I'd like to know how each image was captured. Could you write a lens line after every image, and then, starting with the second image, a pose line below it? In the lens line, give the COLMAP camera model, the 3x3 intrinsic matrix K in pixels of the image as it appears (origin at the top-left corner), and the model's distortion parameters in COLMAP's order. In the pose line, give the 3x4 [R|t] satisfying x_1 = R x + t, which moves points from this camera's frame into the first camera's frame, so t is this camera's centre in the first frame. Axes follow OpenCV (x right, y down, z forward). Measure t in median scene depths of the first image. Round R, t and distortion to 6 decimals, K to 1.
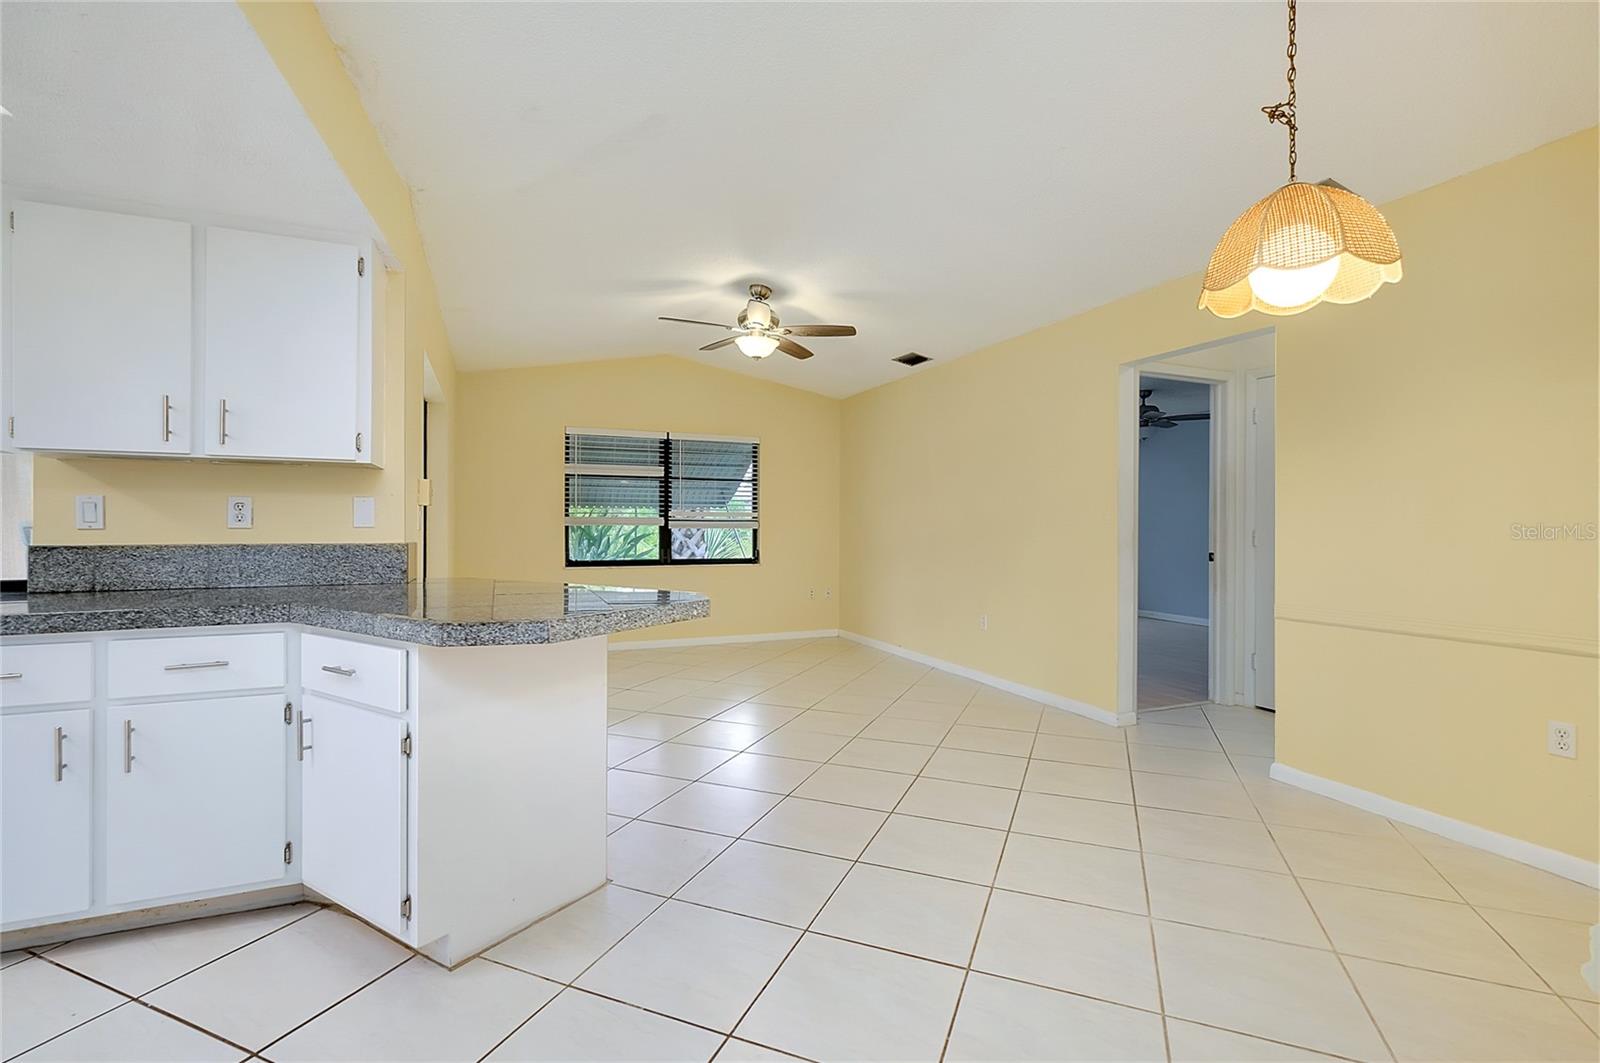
lens RADIAL K [[783.4, 0, 800.9], [0, 783.4, 539.5], [0, 0, 1]] dist [-0.008104, 0.000872]
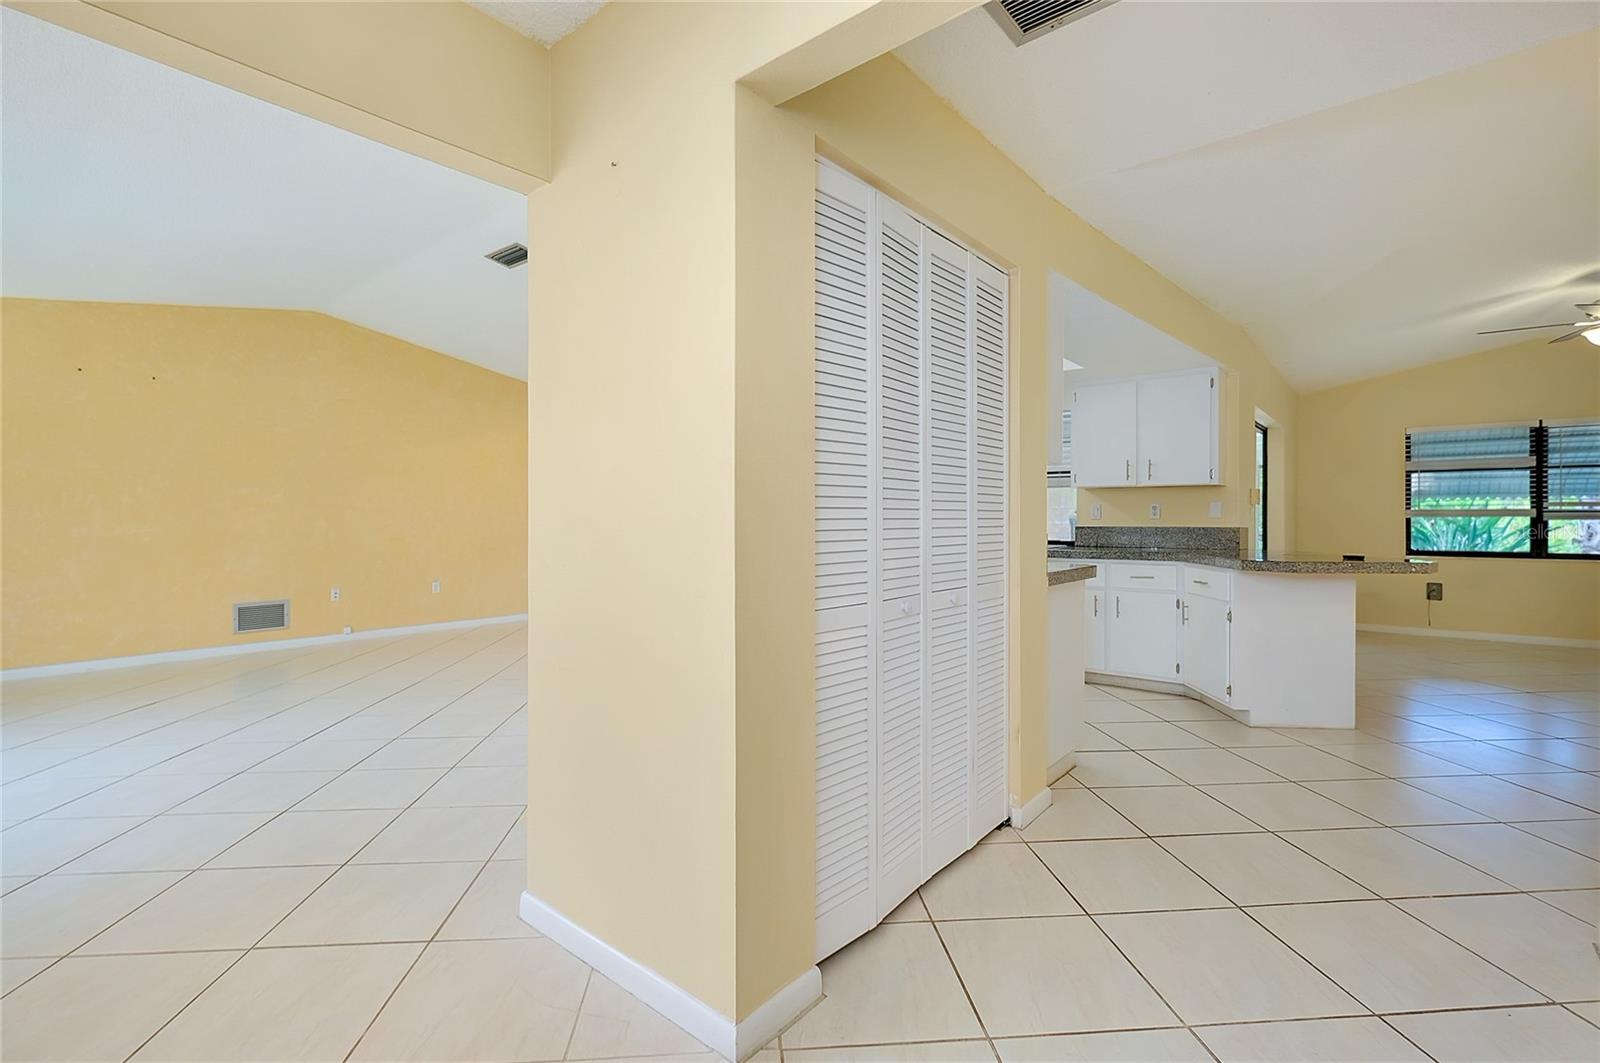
lens RADIAL K [[783.4, 0, 791.0], [0, 783.4, 523.2], [0, 0, 1]] dist [-0.008104, 0.000872]
pose [[0.518604, -0.007257, -0.854984, 0.514311], [-0.008117, 0.999877, -0.013410, 0.030191], [0.854976, 0.013894, 0.518481, -0.837110]]
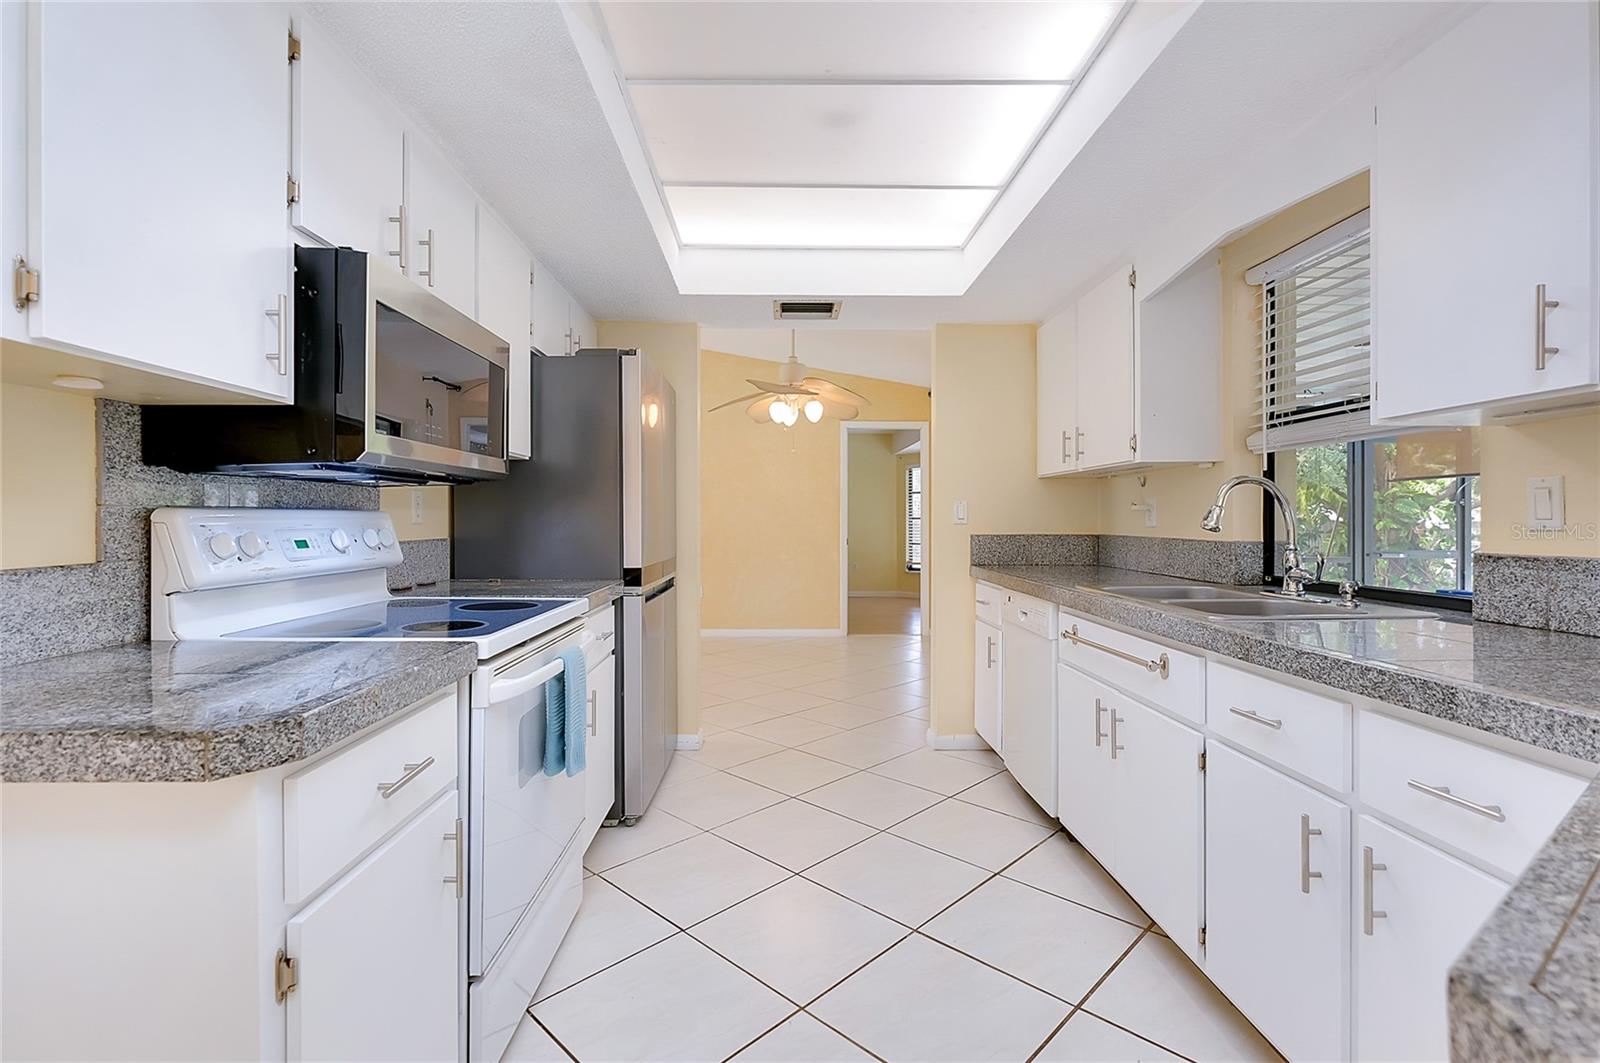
lens RADIAL K [[747.3, 0, 800.0], [0, 747.3, 519.1], [0, 0, 1]] dist [0.001932, 0.000221]
pose [[-0.329571, -0.002936, -0.944126, -0.122586], [-0.019523, 0.999803, 0.003706, -0.011573], [0.943929, 0.019653, -0.329563, 0.554352]]
